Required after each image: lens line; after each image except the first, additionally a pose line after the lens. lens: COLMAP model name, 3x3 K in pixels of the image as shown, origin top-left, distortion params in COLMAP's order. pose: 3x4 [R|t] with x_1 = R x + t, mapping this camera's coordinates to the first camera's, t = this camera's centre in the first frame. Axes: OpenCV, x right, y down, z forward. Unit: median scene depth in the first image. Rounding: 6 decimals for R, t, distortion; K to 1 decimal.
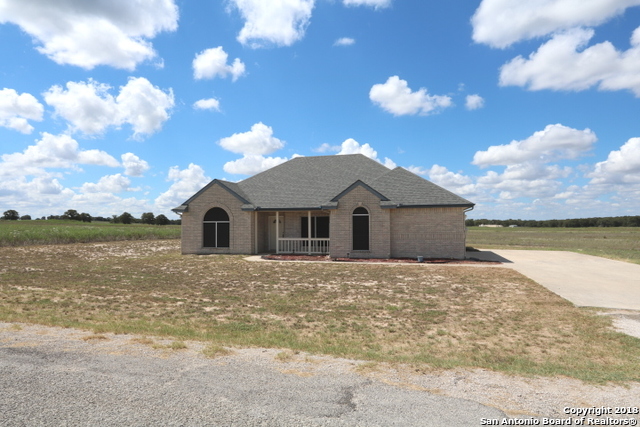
lens RADIAL K [[267.2, 0, 320.0], [0, 267.2, 213.5], [0, 0, 1]] dist [0.021196, 0.000055]
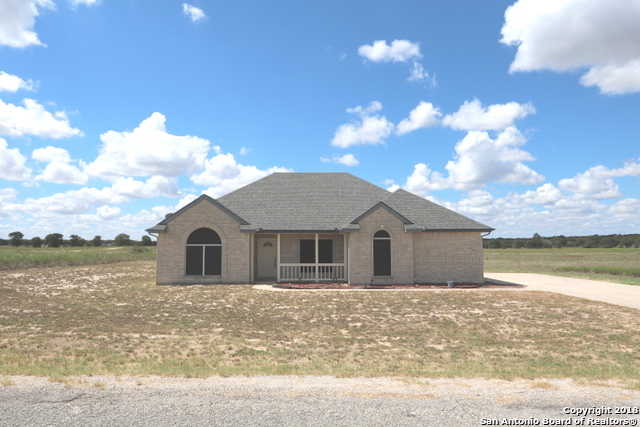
lens RADIAL K [[294.1, 0, 316.9], [0, 294.1, 227.5], [0, 0, 1]] dist [0.000837, -0.000119]
pose [[0.979661, 0.015783, 0.200039, -0.239014], [-0.010588, 0.999579, -0.027012, -0.002582], [-0.200381, 0.024344, 0.979415, 0.026282]]
